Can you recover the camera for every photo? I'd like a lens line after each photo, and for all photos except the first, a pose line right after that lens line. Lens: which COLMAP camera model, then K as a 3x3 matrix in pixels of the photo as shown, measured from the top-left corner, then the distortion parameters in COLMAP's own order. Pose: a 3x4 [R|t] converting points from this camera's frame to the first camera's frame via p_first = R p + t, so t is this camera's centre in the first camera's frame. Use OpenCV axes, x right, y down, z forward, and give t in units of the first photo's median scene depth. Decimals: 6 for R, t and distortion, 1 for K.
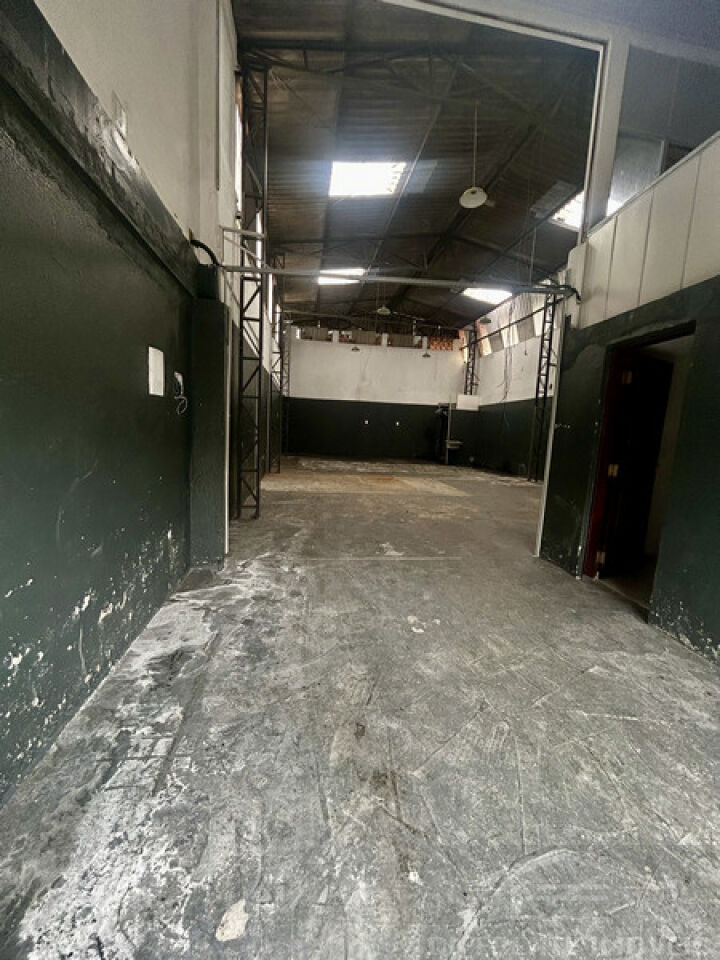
lens RADIAL K [[389.4, 0, 356.5], [0, 389.4, 479.3], [0, 0, 1]] dist [0.000712, -0.000273]
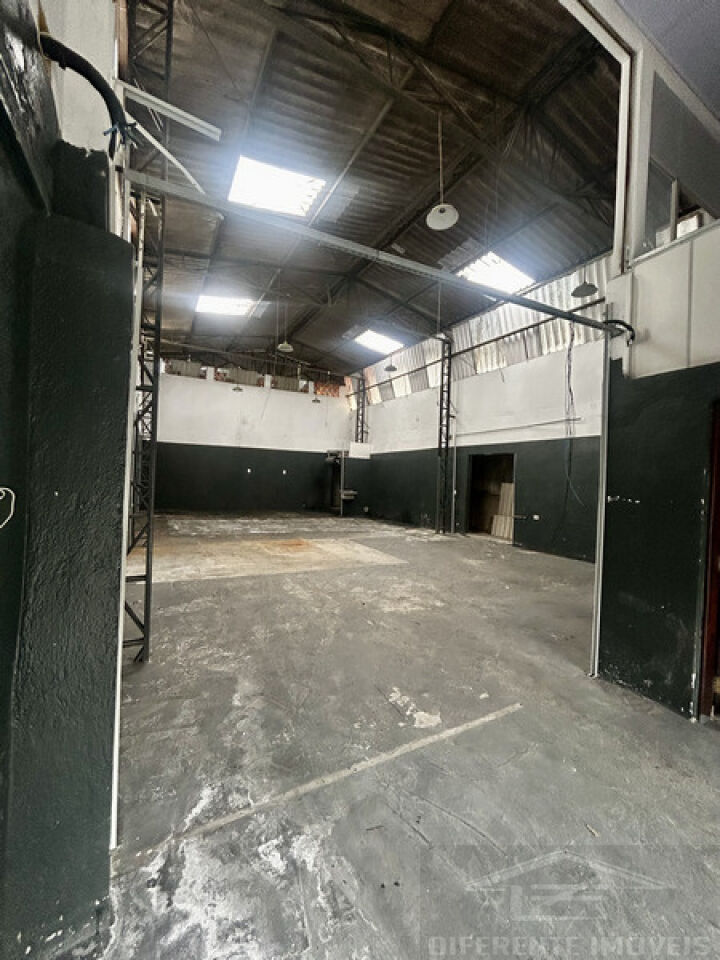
lens RADIAL K [[389.4, 0, 356.5], [0, 389.4, 479.3], [0, 0, 1]] dist [0.000712, -0.000273]
pose [[0.939496, -0.016089, 0.342183, -0.170151], [0.053386, 0.993569, -0.099858, -0.101745], [-0.338375, 0.112084, 0.934312, 0.368452]]
